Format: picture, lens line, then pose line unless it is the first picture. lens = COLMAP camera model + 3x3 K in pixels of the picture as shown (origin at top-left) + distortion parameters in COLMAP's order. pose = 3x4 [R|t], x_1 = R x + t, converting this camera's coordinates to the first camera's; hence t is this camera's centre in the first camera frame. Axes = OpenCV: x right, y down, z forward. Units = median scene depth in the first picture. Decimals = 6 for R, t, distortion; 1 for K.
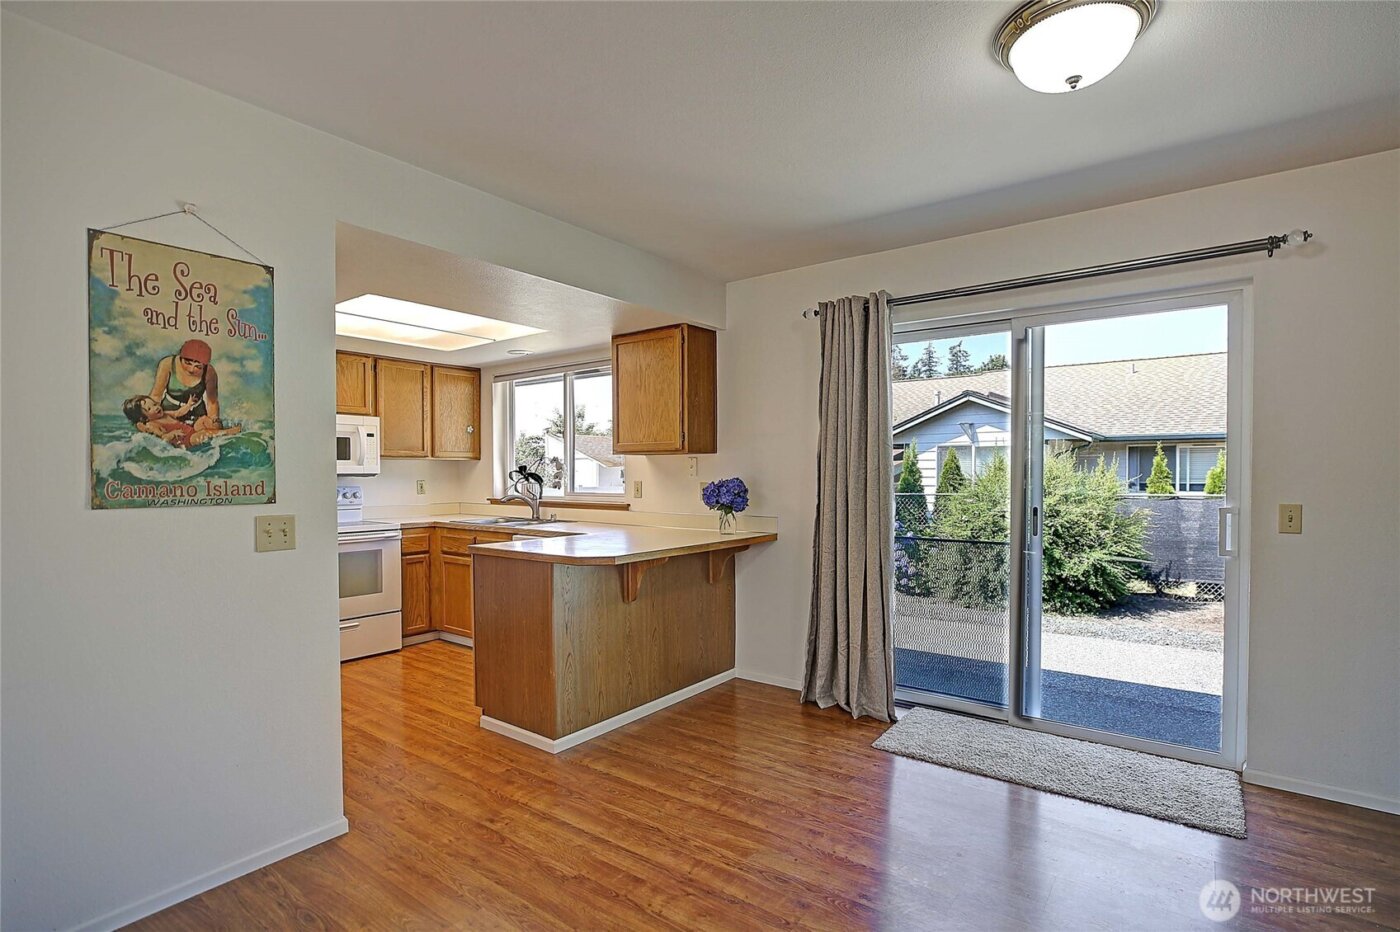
lens RADIAL K [[678.5, 0, 705.9], [0, 678.5, 483.4], [0, 0, 1]] dist [-0.020238, 0.000468]
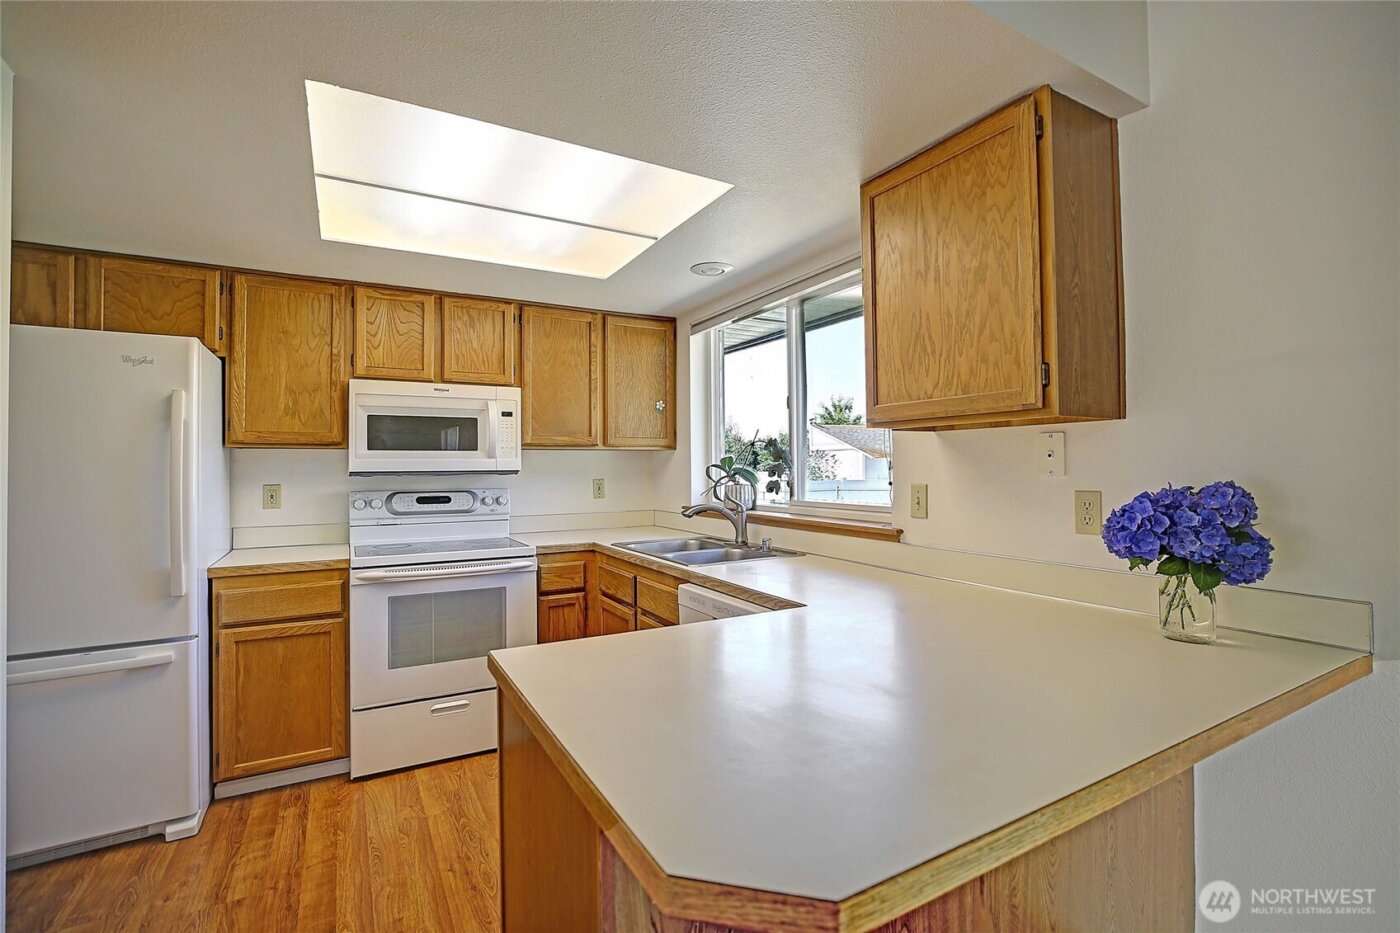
lens RADIAL K [[641.3, 0, 704.9], [0, 641.3, 454.4], [0, 0, 1]] dist [-0.021631, 0.000541]
pose [[0.918226, -0.011909, -0.395879, -0.065926], [-0.001133, 0.999465, -0.032693, -0.011136], [0.396056, 0.030468, 0.917721, 0.571181]]
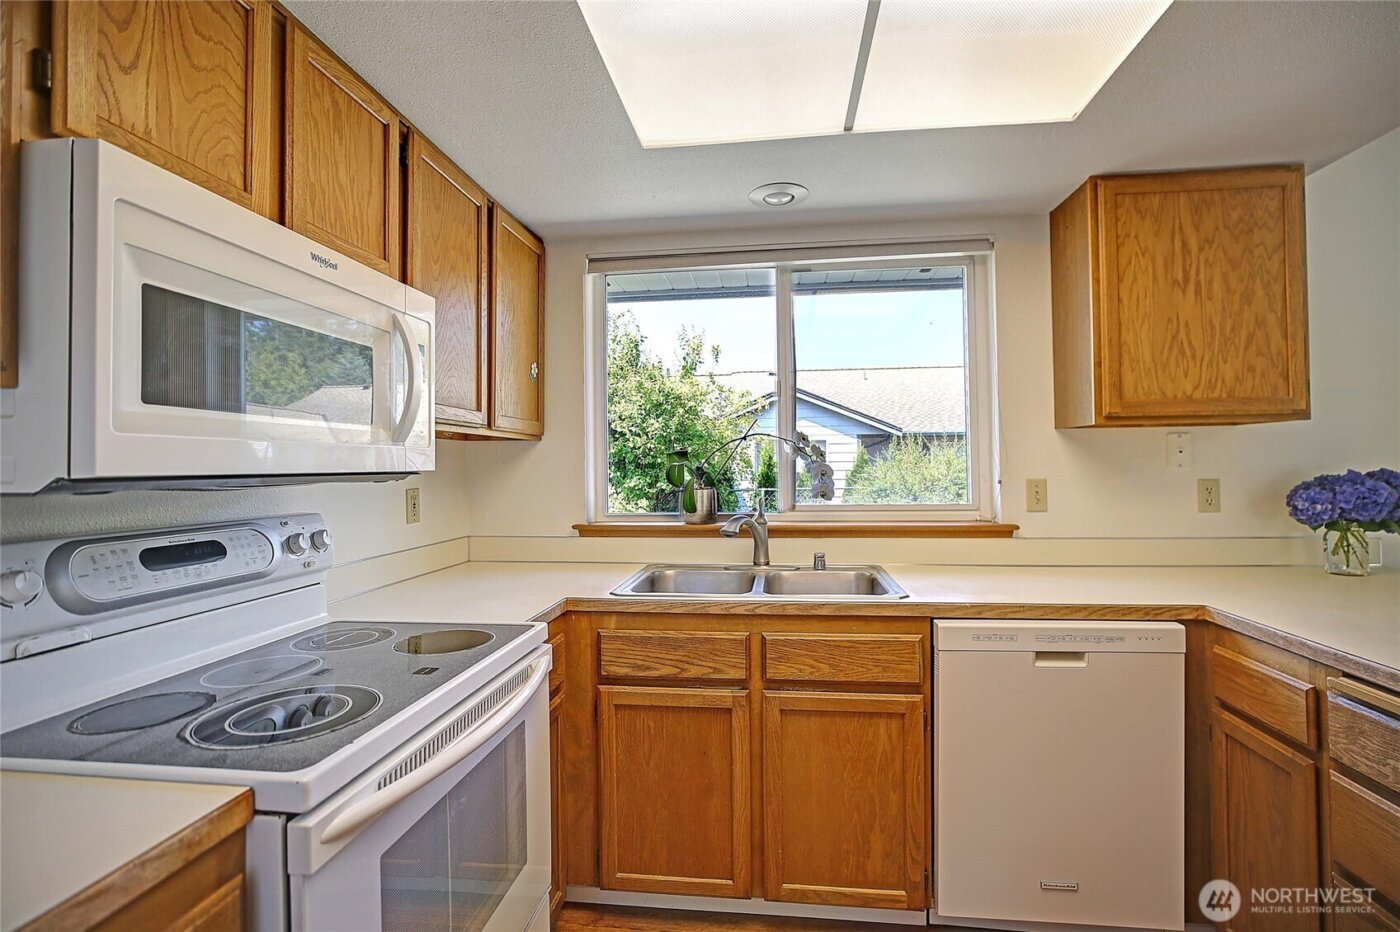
lens RADIAL K [[629.2, 0, 705.6], [0, 629.2, 457.4], [0, 0, 1]] dist [-0.014536, 0.000425]
pose [[0.863036, 0.000334, 0.505141, -0.622986], [0.017269, 0.999396, -0.030164, -0.011209], [-0.504846, 0.034756, 0.862509, 0.801381]]
